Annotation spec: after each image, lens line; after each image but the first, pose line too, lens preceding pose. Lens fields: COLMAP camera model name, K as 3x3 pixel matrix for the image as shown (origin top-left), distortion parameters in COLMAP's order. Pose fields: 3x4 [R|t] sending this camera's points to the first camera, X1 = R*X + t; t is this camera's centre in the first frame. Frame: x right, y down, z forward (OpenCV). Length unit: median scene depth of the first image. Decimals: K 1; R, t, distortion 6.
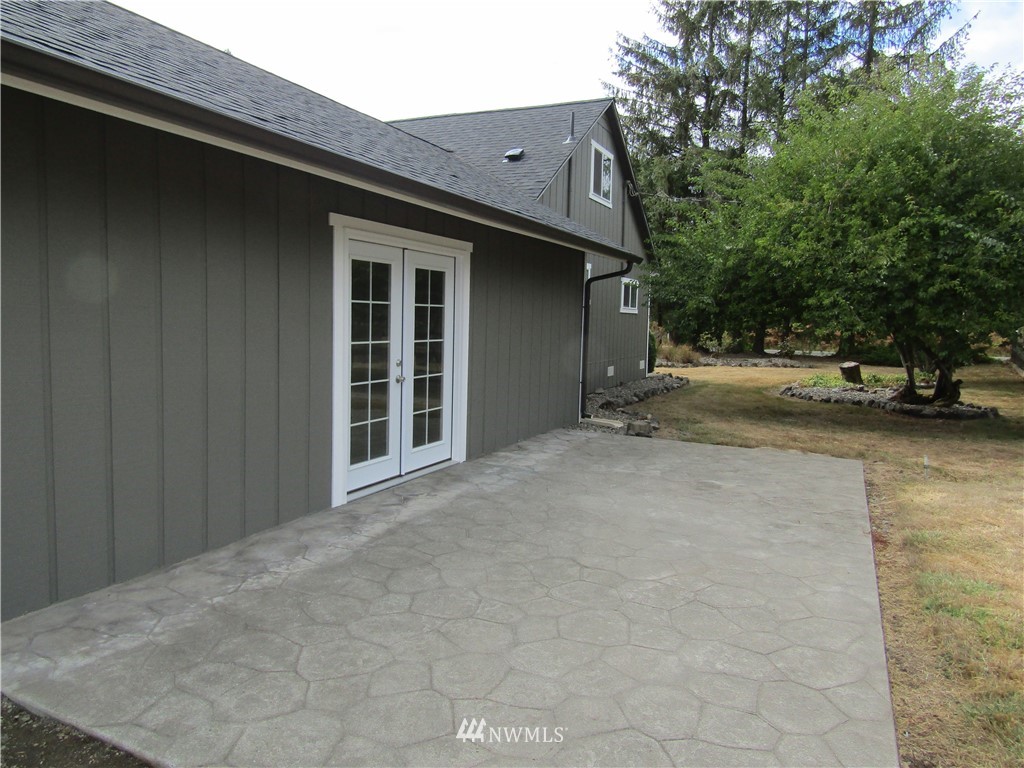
lens RADIAL K [[734.5, 0, 512.0], [0, 734.5, 384.0], [0, 0, 1]] dist [-0.001264, -0.004800]
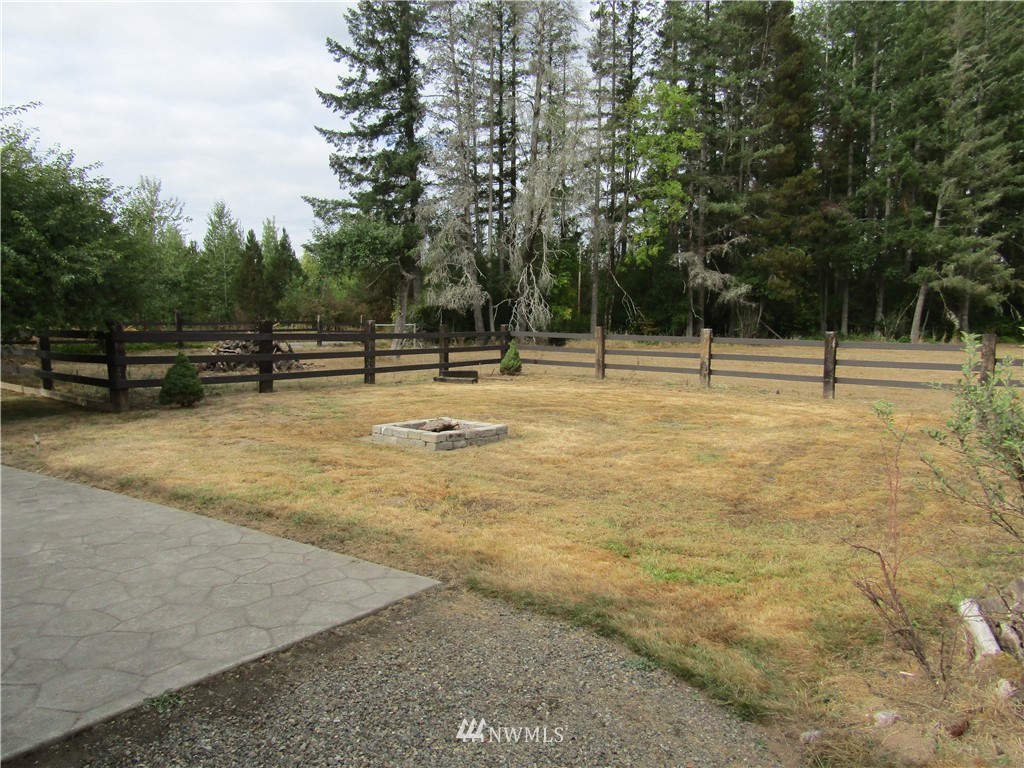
lens RADIAL K [[734.5, 0, 512.0], [0, 734.5, 384.0], [0, 0, 1]] dist [-0.001264, -0.004800]
pose [[0.138613, -0.097047, 0.985580, -1.252083], [0.063207, 0.994025, 0.088989, -0.095417], [-0.988327, 0.049961, 0.143919, 0.047296]]
